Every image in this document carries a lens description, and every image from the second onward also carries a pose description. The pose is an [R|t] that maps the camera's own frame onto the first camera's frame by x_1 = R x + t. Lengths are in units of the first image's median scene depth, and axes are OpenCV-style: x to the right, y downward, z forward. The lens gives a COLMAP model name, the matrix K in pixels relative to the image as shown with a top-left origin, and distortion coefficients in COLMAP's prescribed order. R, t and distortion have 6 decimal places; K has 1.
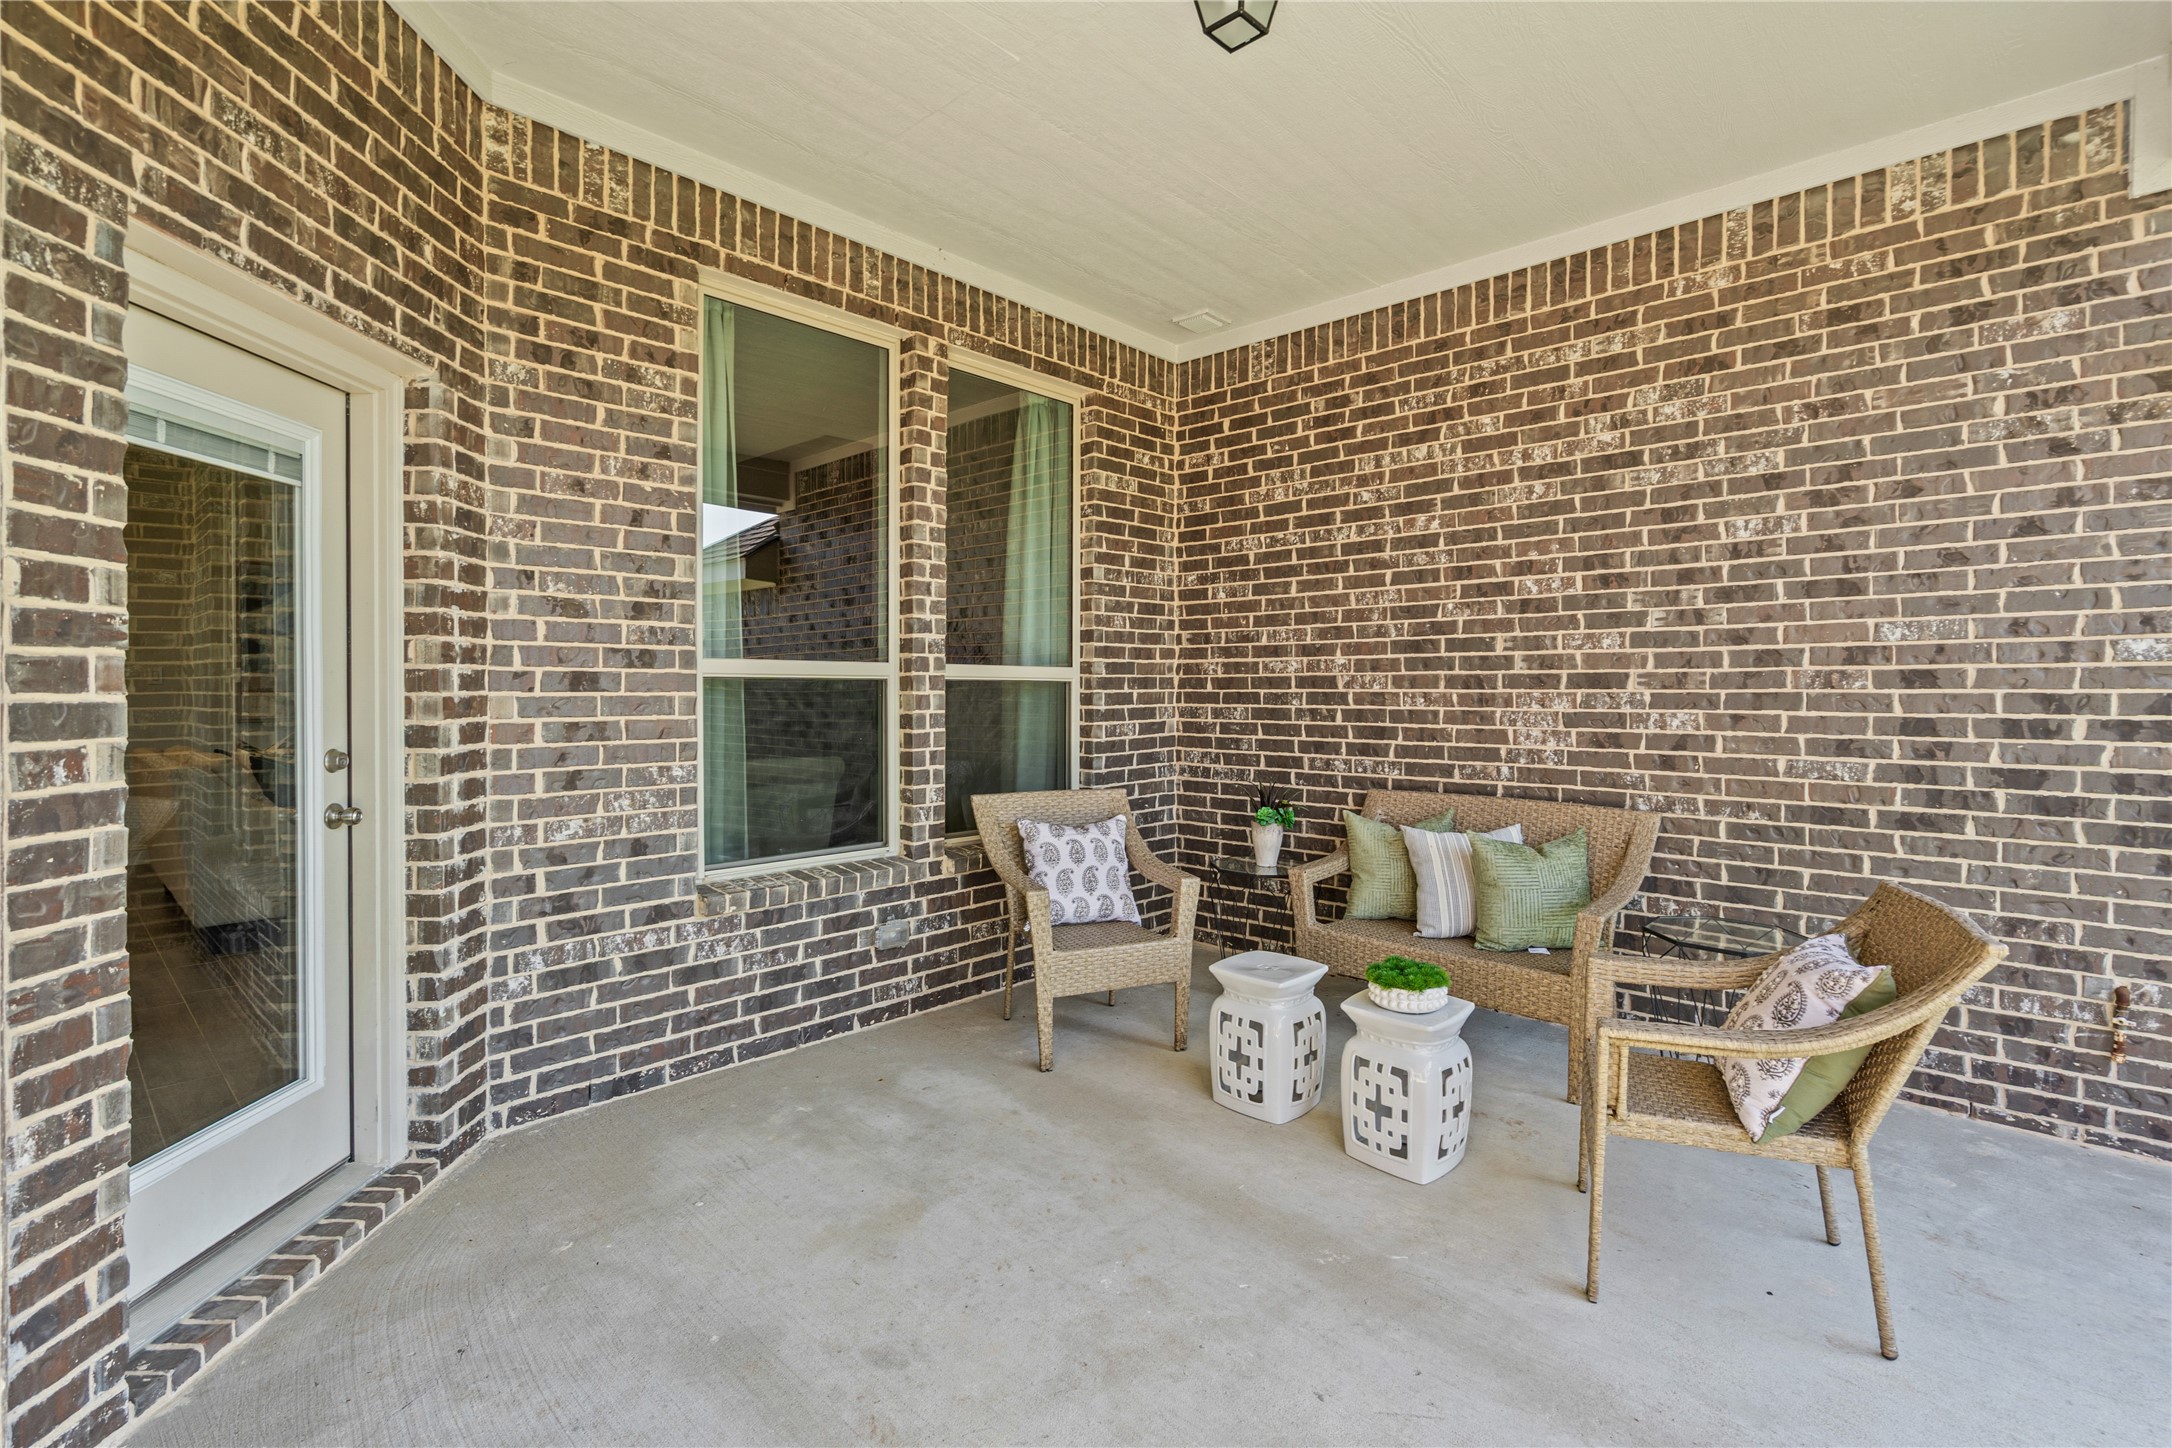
lens RADIAL K [[990.5, 0, 1089.8], [0, 990.5, 707.6], [0, 0, 1]] dist [-0.000603, 0.000218]
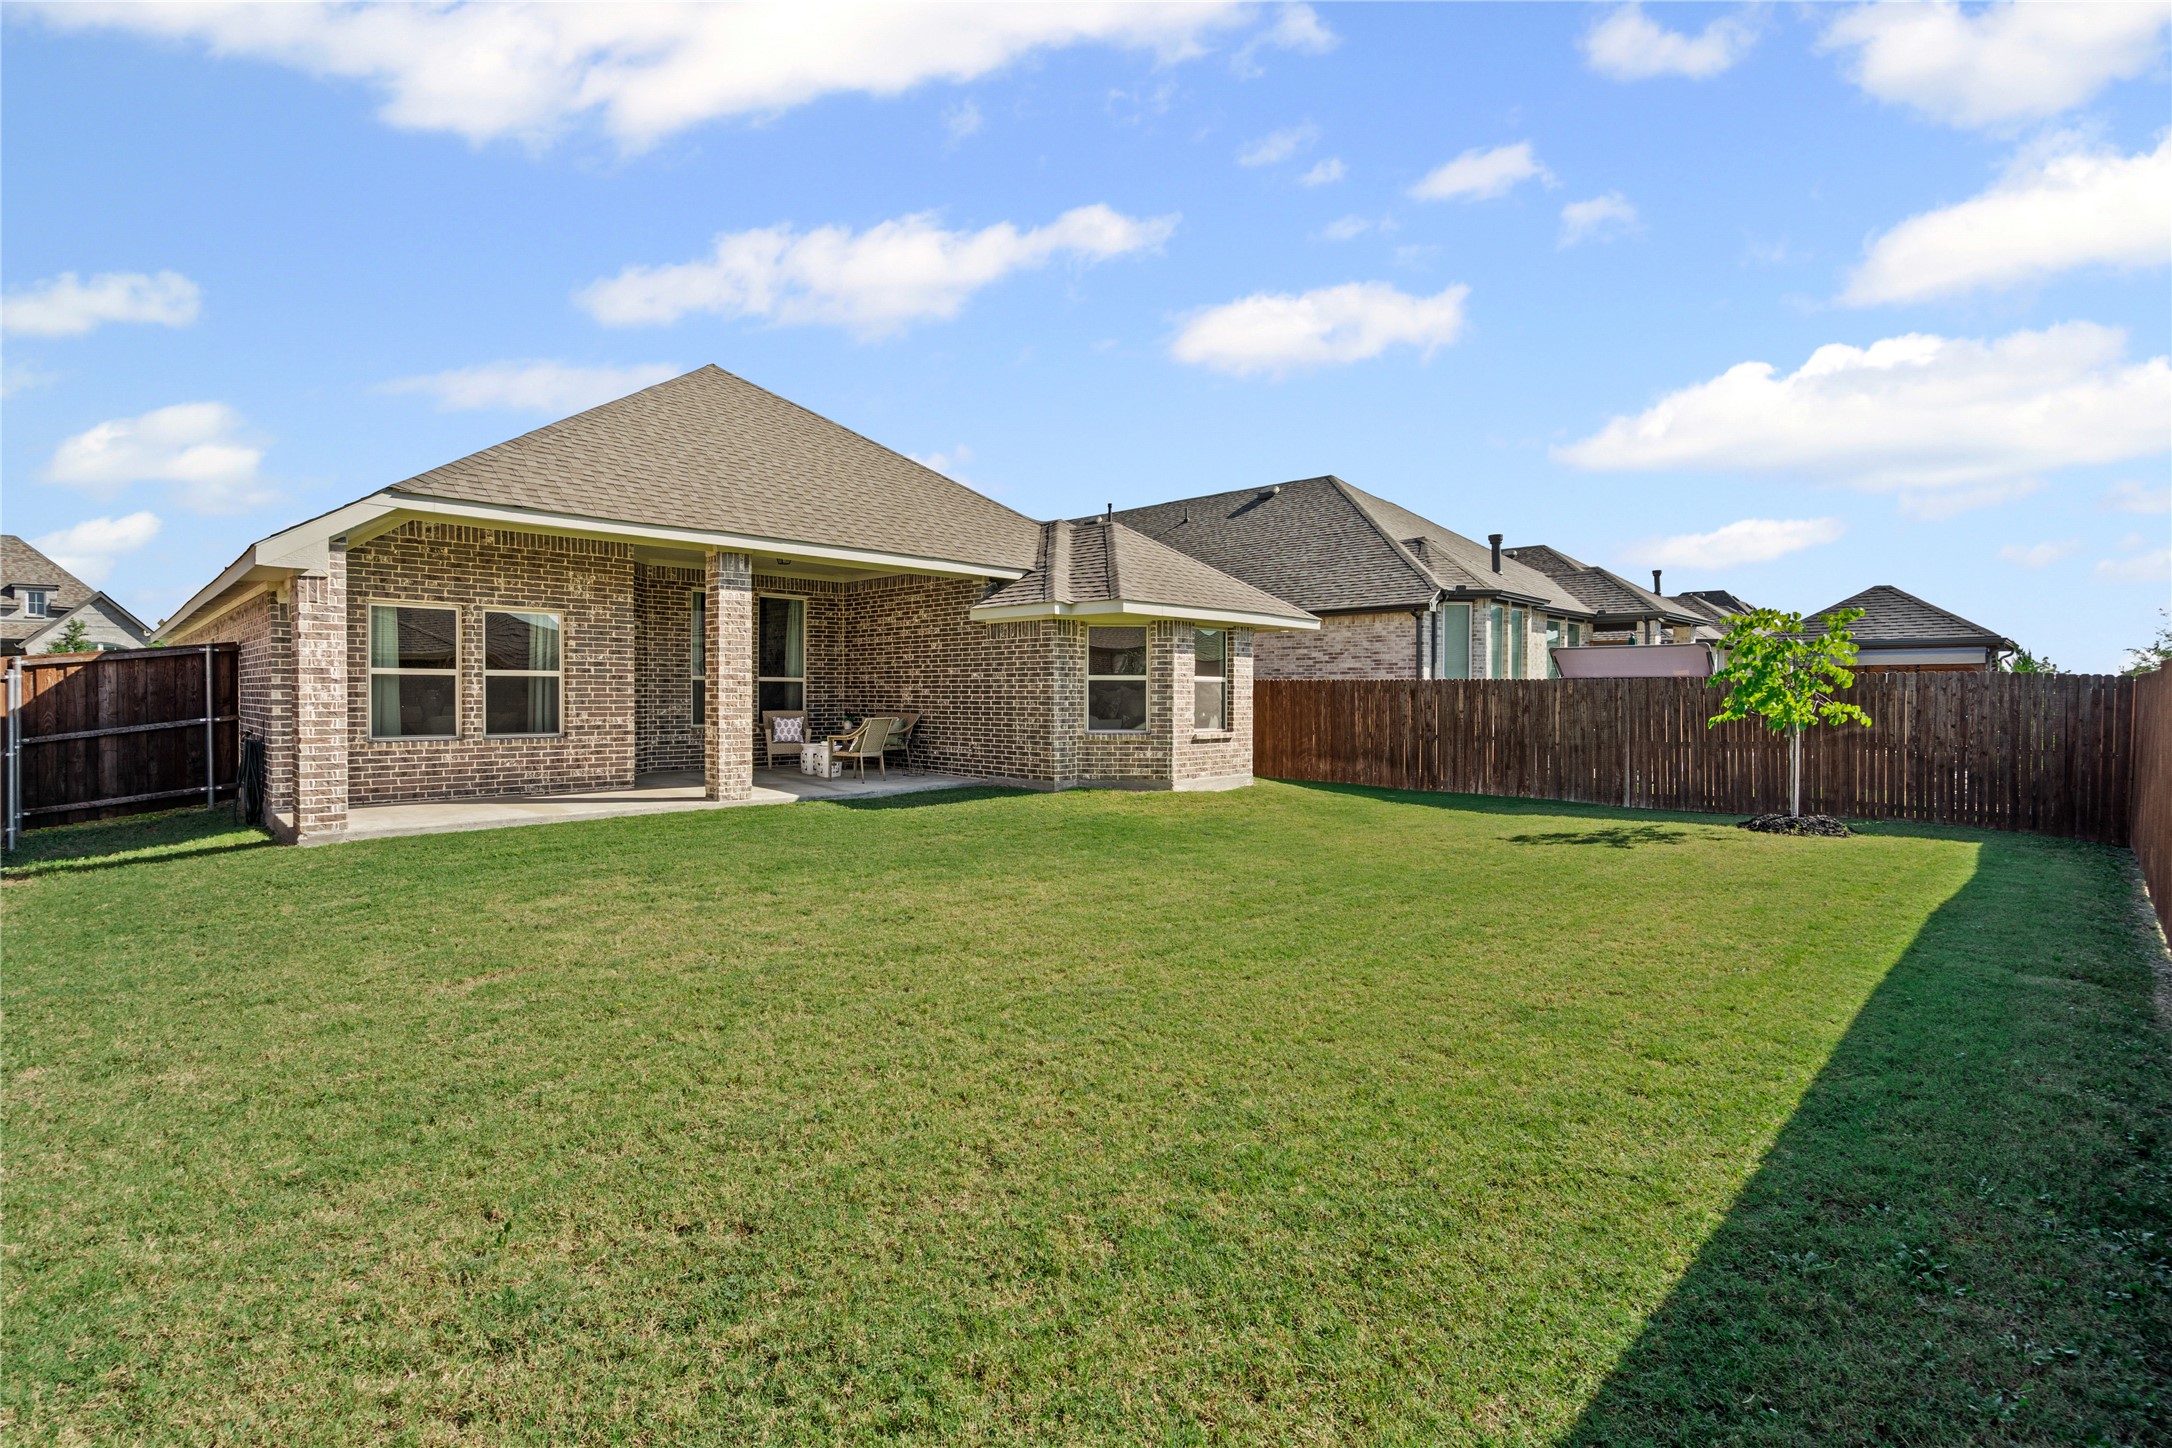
lens RADIAL K [[990.5, 0, 1082.4], [0, 990.5, 719.0], [0, 0, 1]] dist [-0.000603, 0.000218]
pose [[0.999053, 0.004929, -0.043223, 1.204878], [-0.004648, 0.999967, 0.006592, 0.082161], [0.043254, -0.006385, 0.999044, -2.612537]]
